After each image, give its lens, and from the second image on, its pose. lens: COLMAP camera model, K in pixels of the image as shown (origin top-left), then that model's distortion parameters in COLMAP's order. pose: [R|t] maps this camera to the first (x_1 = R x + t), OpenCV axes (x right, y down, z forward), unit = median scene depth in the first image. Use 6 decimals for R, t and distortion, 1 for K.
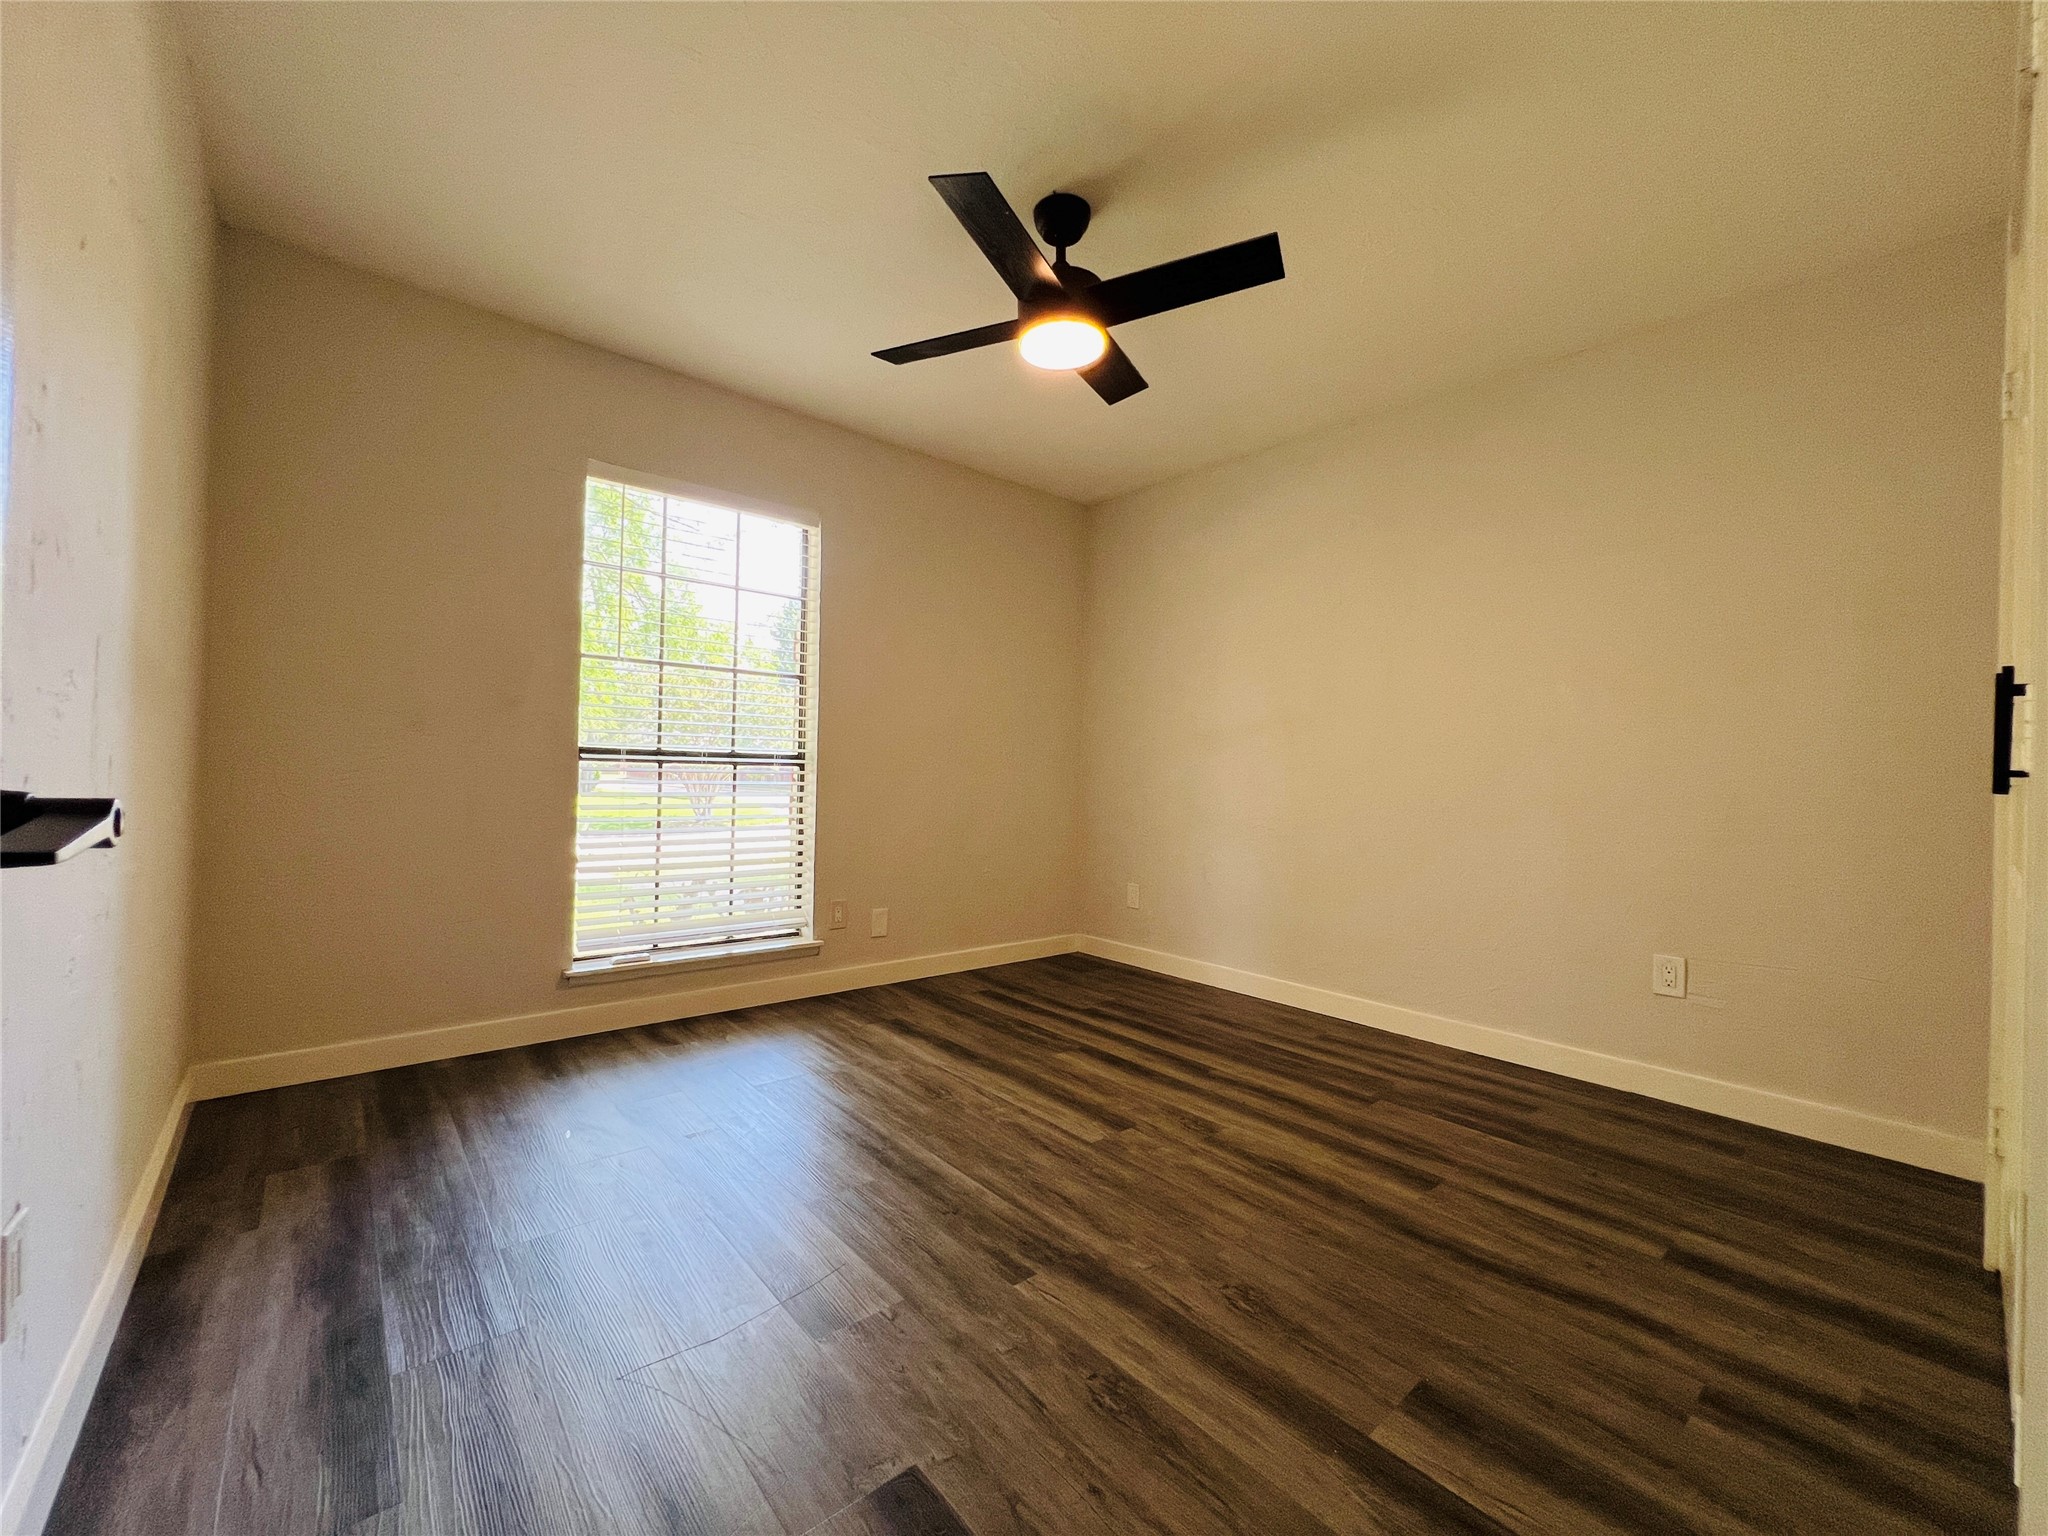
lens RADIAL K [[822.3, 0, 1021.0], [0, 822.3, 772.7], [0, 0, 1]] dist [-0.006580, 0.000823]
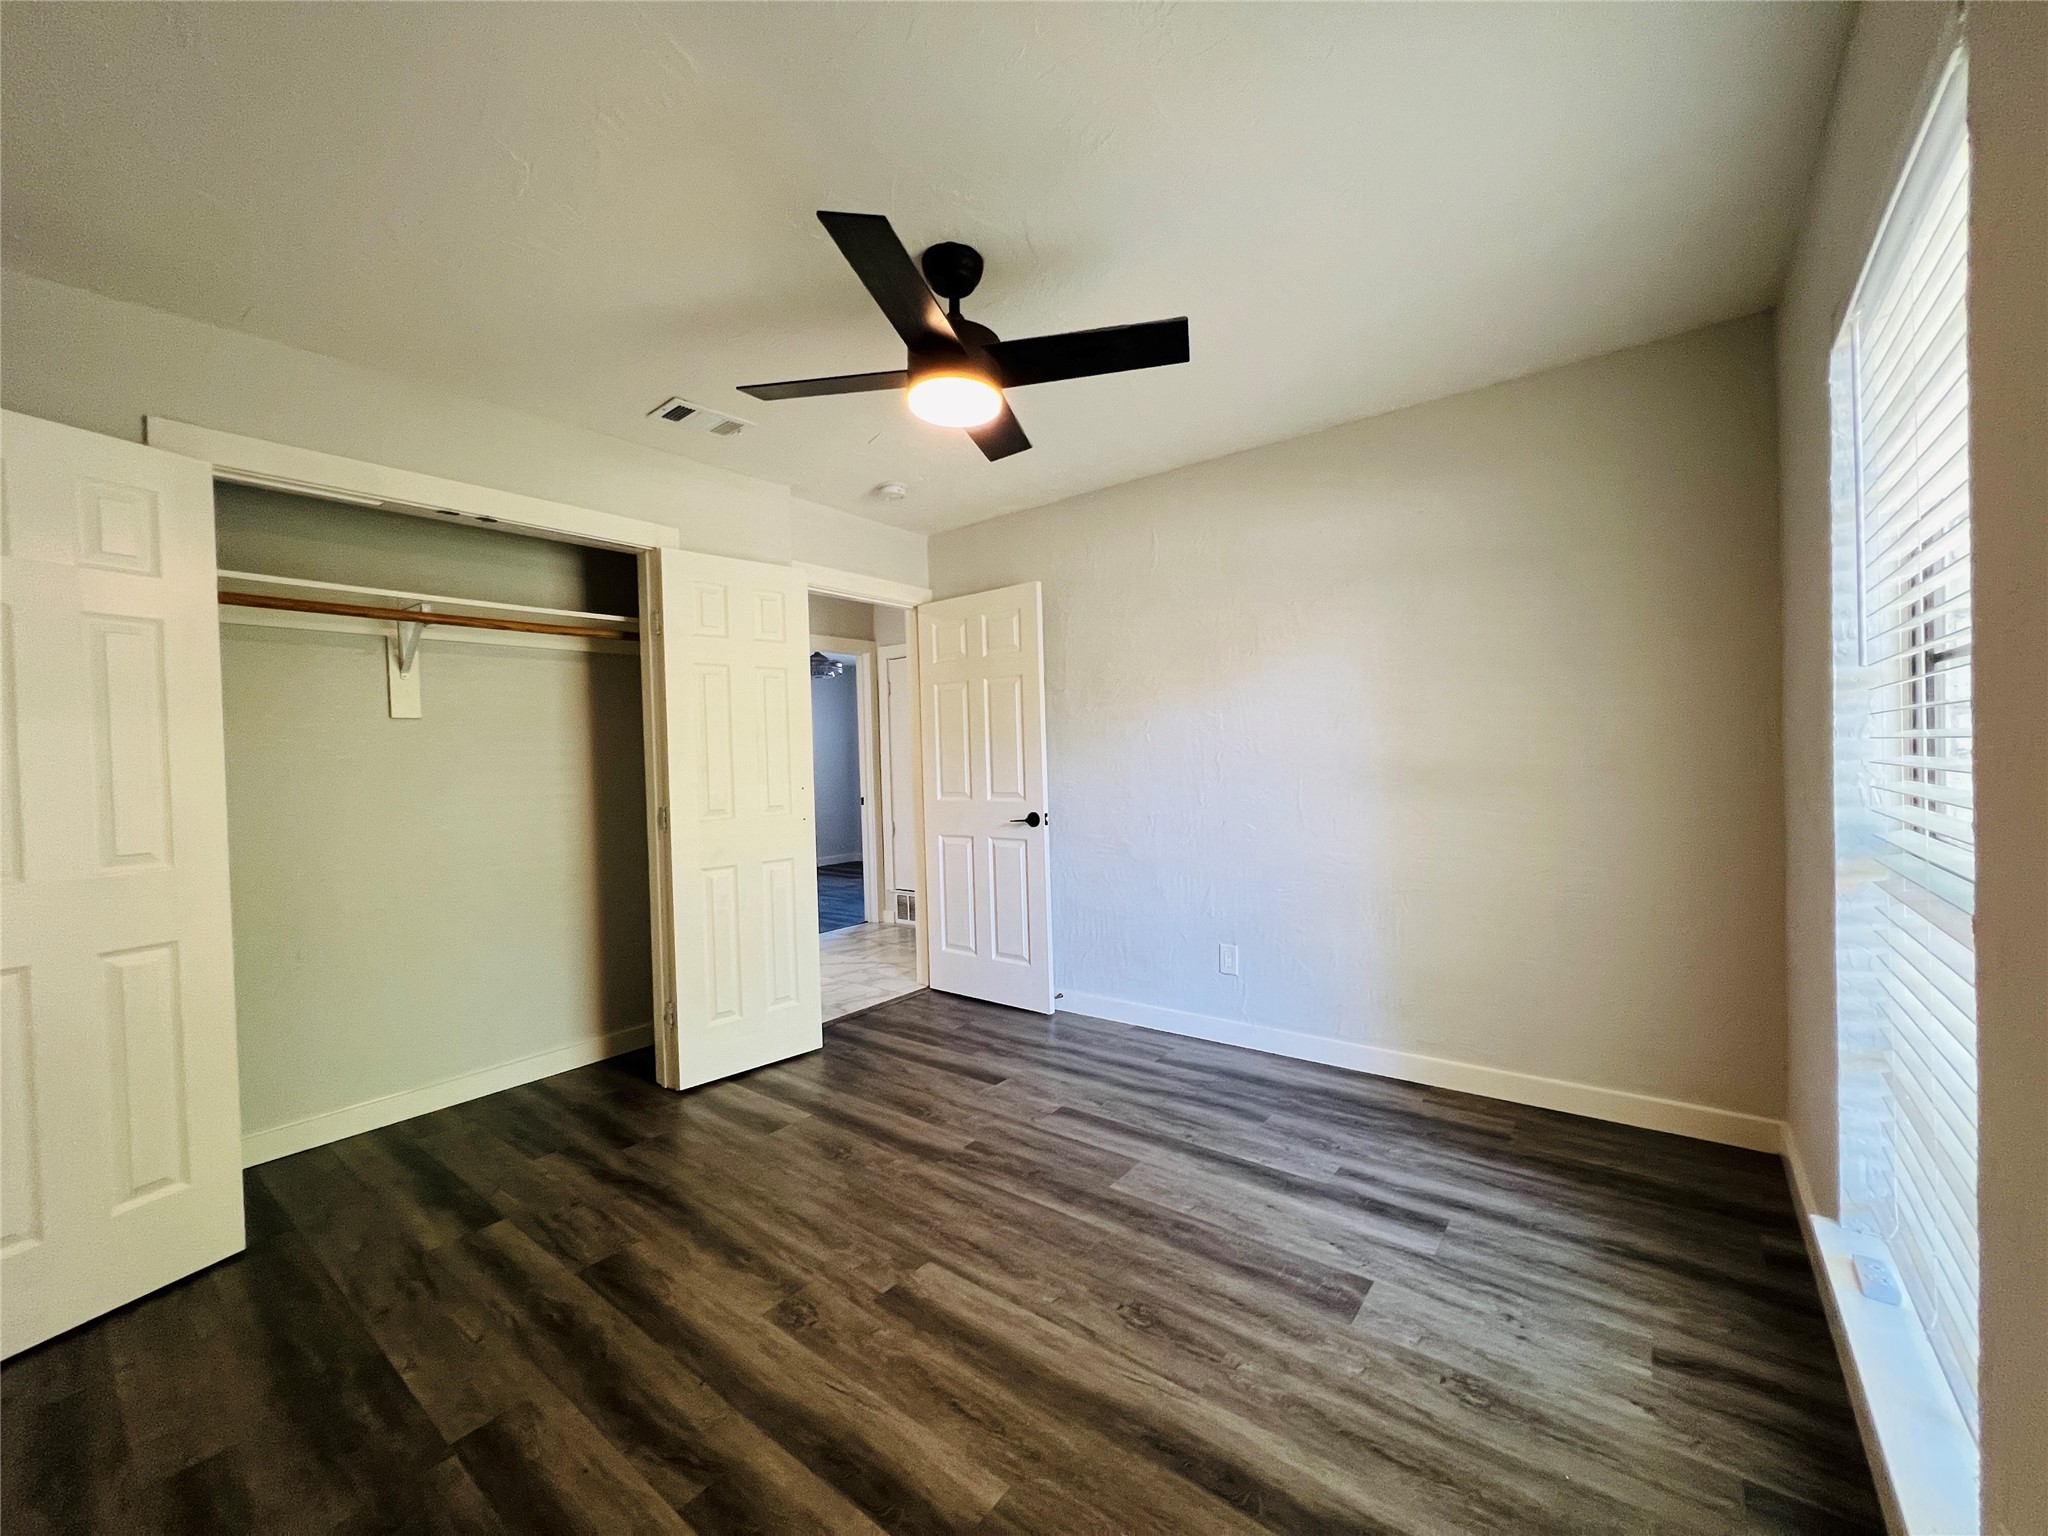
lens RADIAL K [[822.3, 0, 1026.5], [0, 822.3, 767.1], [0, 0, 1]] dist [-0.006580, 0.000823]
pose [[-0.979594, 0.008454, -0.200808, 0.168041], [0.006798, 0.999937, 0.008934, -0.126051], [0.200871, 0.007387, -0.979590, 2.020548]]
